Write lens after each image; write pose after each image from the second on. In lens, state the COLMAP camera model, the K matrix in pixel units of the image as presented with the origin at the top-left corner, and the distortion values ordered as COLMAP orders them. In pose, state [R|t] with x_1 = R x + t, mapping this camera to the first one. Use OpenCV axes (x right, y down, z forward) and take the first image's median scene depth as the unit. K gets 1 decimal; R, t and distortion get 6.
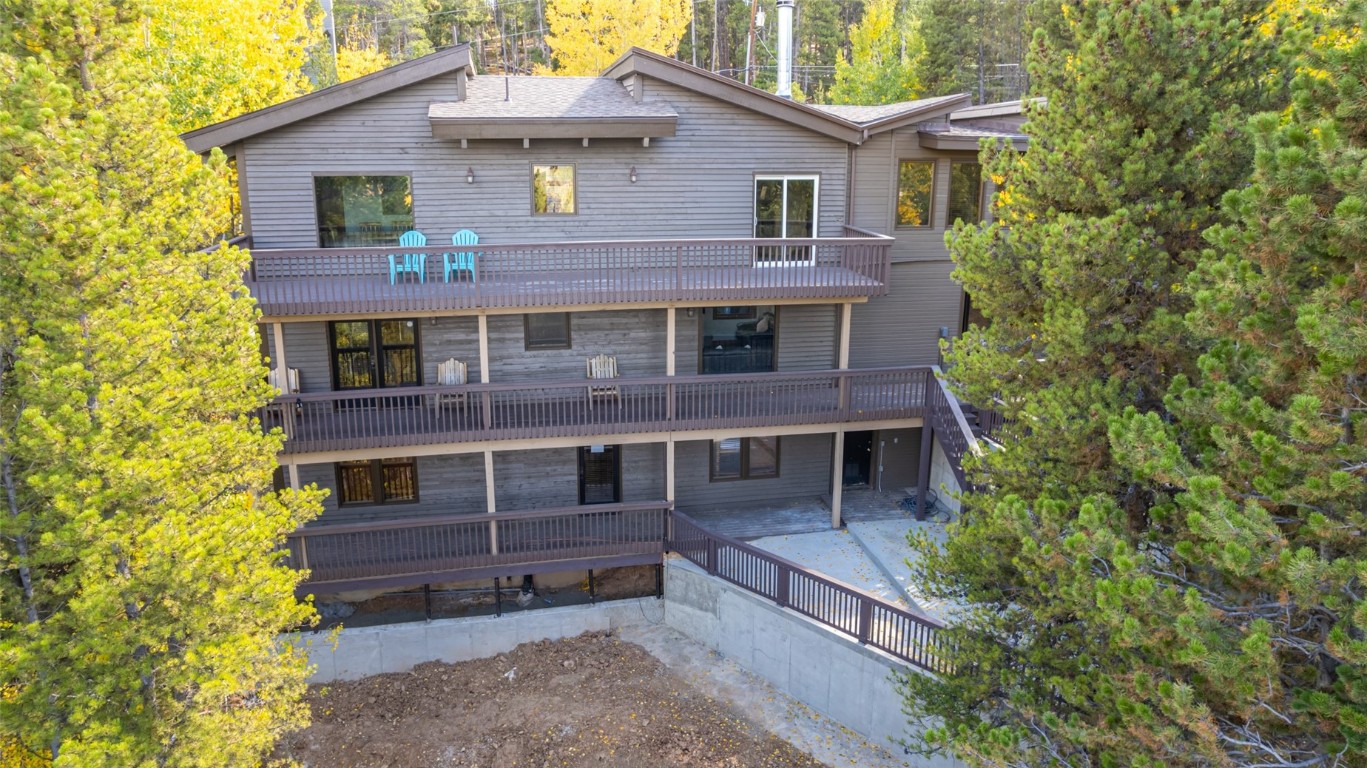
lens RADIAL K [[882.9, 0, 683.5], [0, 882.9, 384.0], [0, 0, 1]] dist [-0.042546, -0.000405]
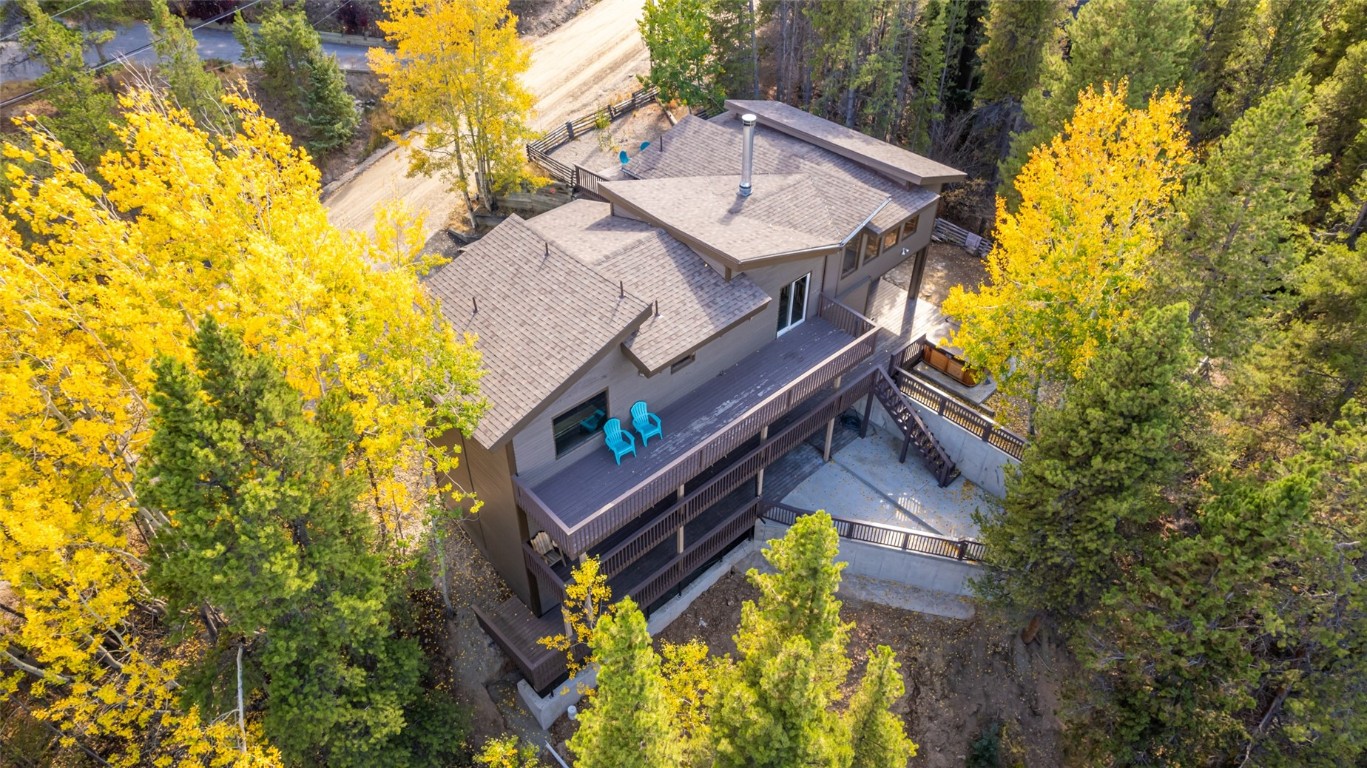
lens RADIAL K [[882.9, 0, 683.5], [0, 882.9, 384.0], [0, 0, 1]] dist [-0.042546, -0.000405]
pose [[0.847994, -0.338123, 0.408141, -0.773760], [0.120180, 0.872680, 0.473272, -0.882858], [-0.516201, -0.352281, 0.780663, -0.132998]]
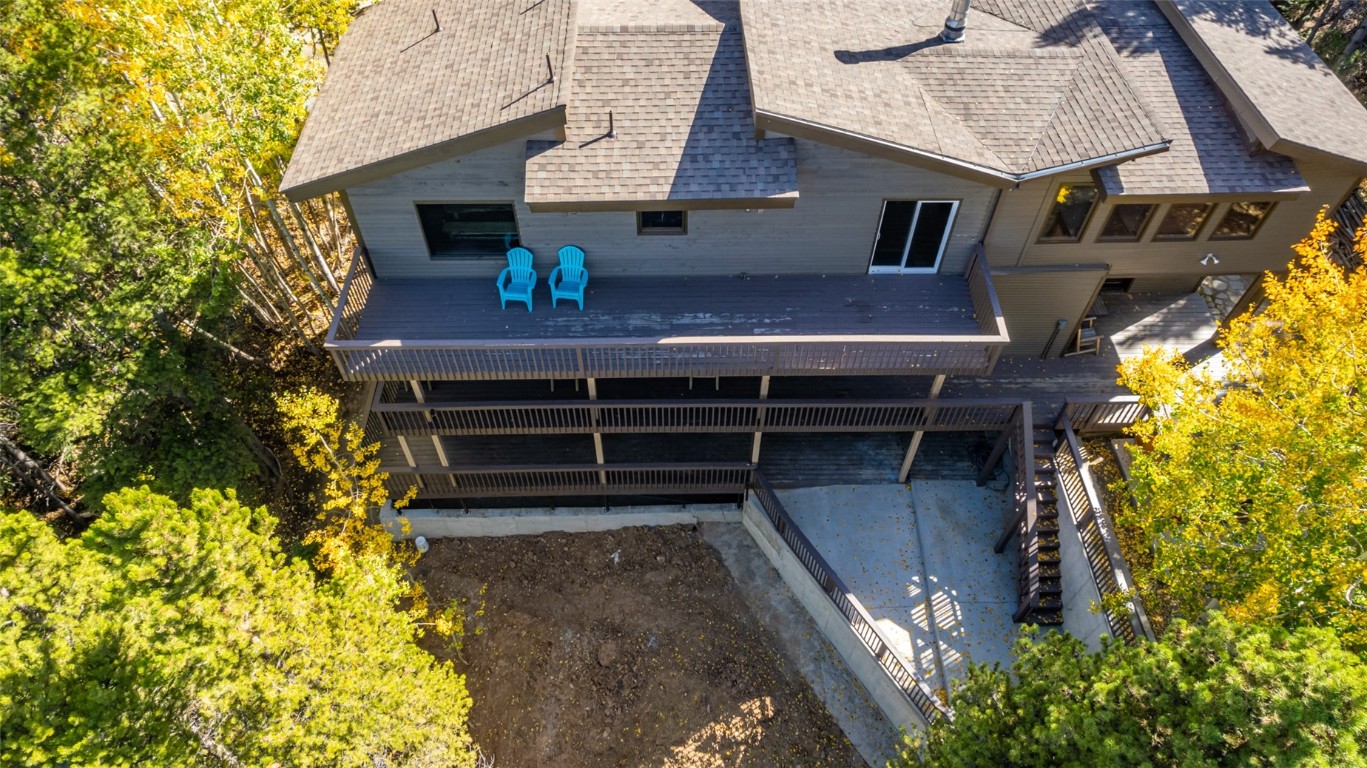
lens RADIAL K [[882.9, 0, 683.5], [0, 882.9, 384.0], [0, 0, 1]] dist [-0.042546, -0.000405]
pose [[0.983072, 0.146788, -0.109647, 0.005270], [-0.047074, 0.780718, 0.623108, -0.690261], [0.177068, -0.607398, 0.774412, 0.174431]]
